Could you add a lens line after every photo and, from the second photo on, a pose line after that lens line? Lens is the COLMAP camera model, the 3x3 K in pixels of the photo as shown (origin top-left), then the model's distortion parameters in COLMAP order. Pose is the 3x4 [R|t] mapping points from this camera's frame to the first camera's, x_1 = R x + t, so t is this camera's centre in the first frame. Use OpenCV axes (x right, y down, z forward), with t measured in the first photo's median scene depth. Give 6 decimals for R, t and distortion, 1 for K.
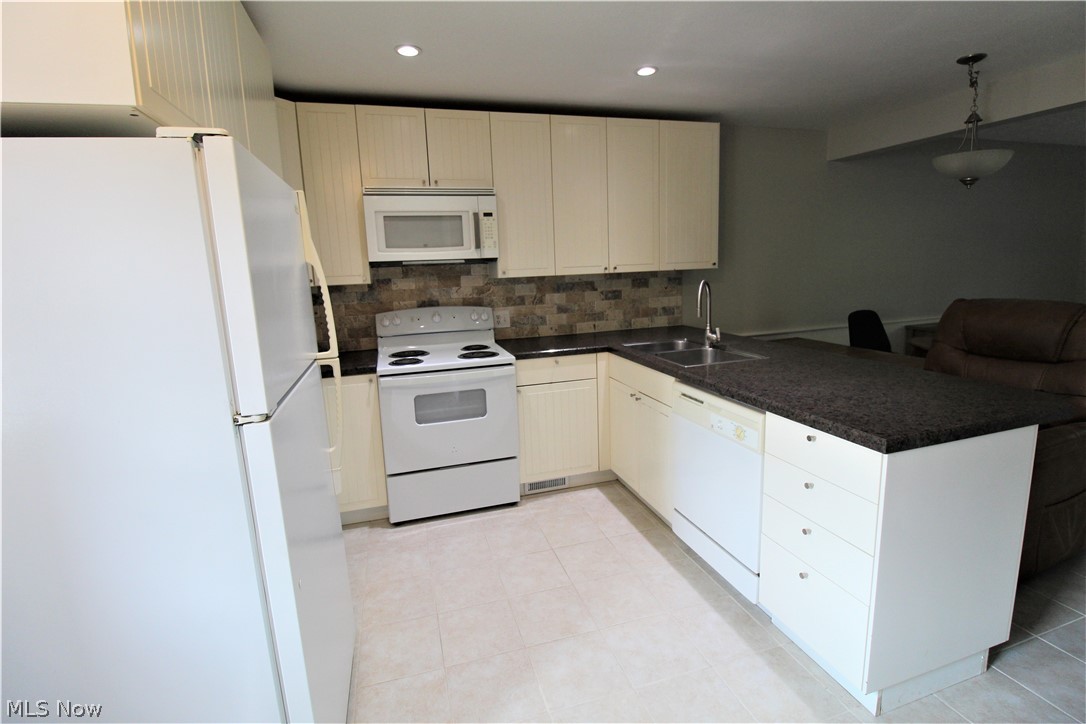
lens RADIAL K [[500.6, 0, 542.8], [0, 500.6, 358.8], [0, 0, 1]] dist [-0.020011, -0.000031]
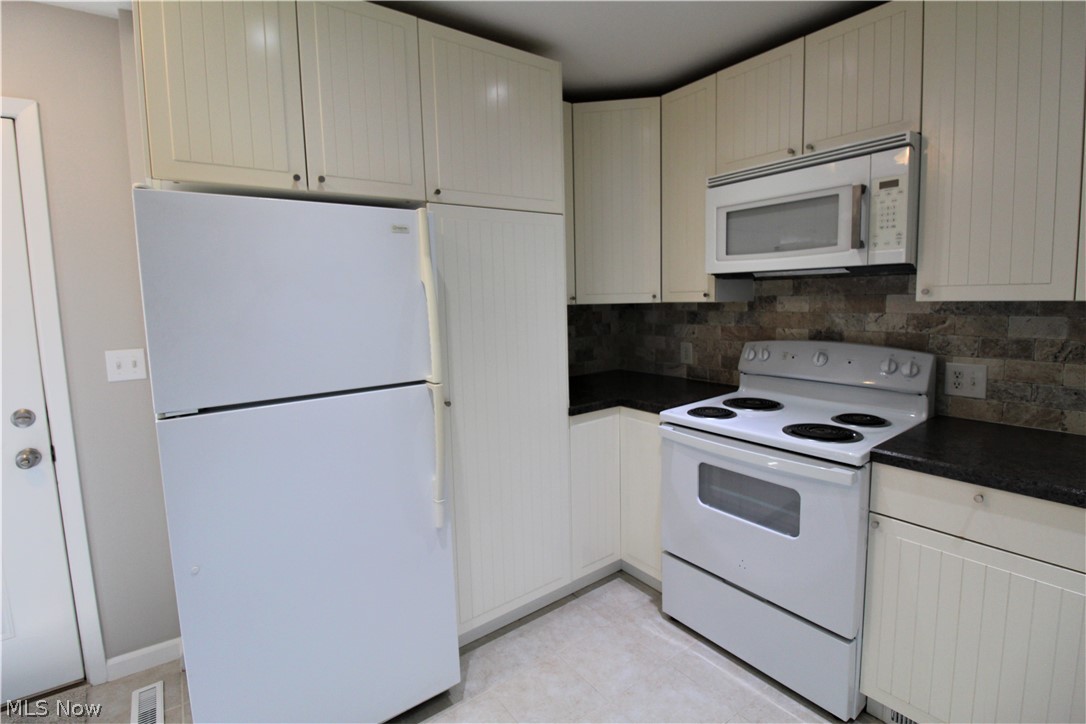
lens RADIAL K [[500.6, 0, 541.0], [0, 500.6, 350.4], [0, 0, 1]] dist [-0.020011, -0.000031]
pose [[0.332075, 0.130128, -0.934234, 0.264291], [-0.157286, 0.984211, 0.081182, -0.088435], [0.930047, 0.119983, 0.347299, 0.446257]]
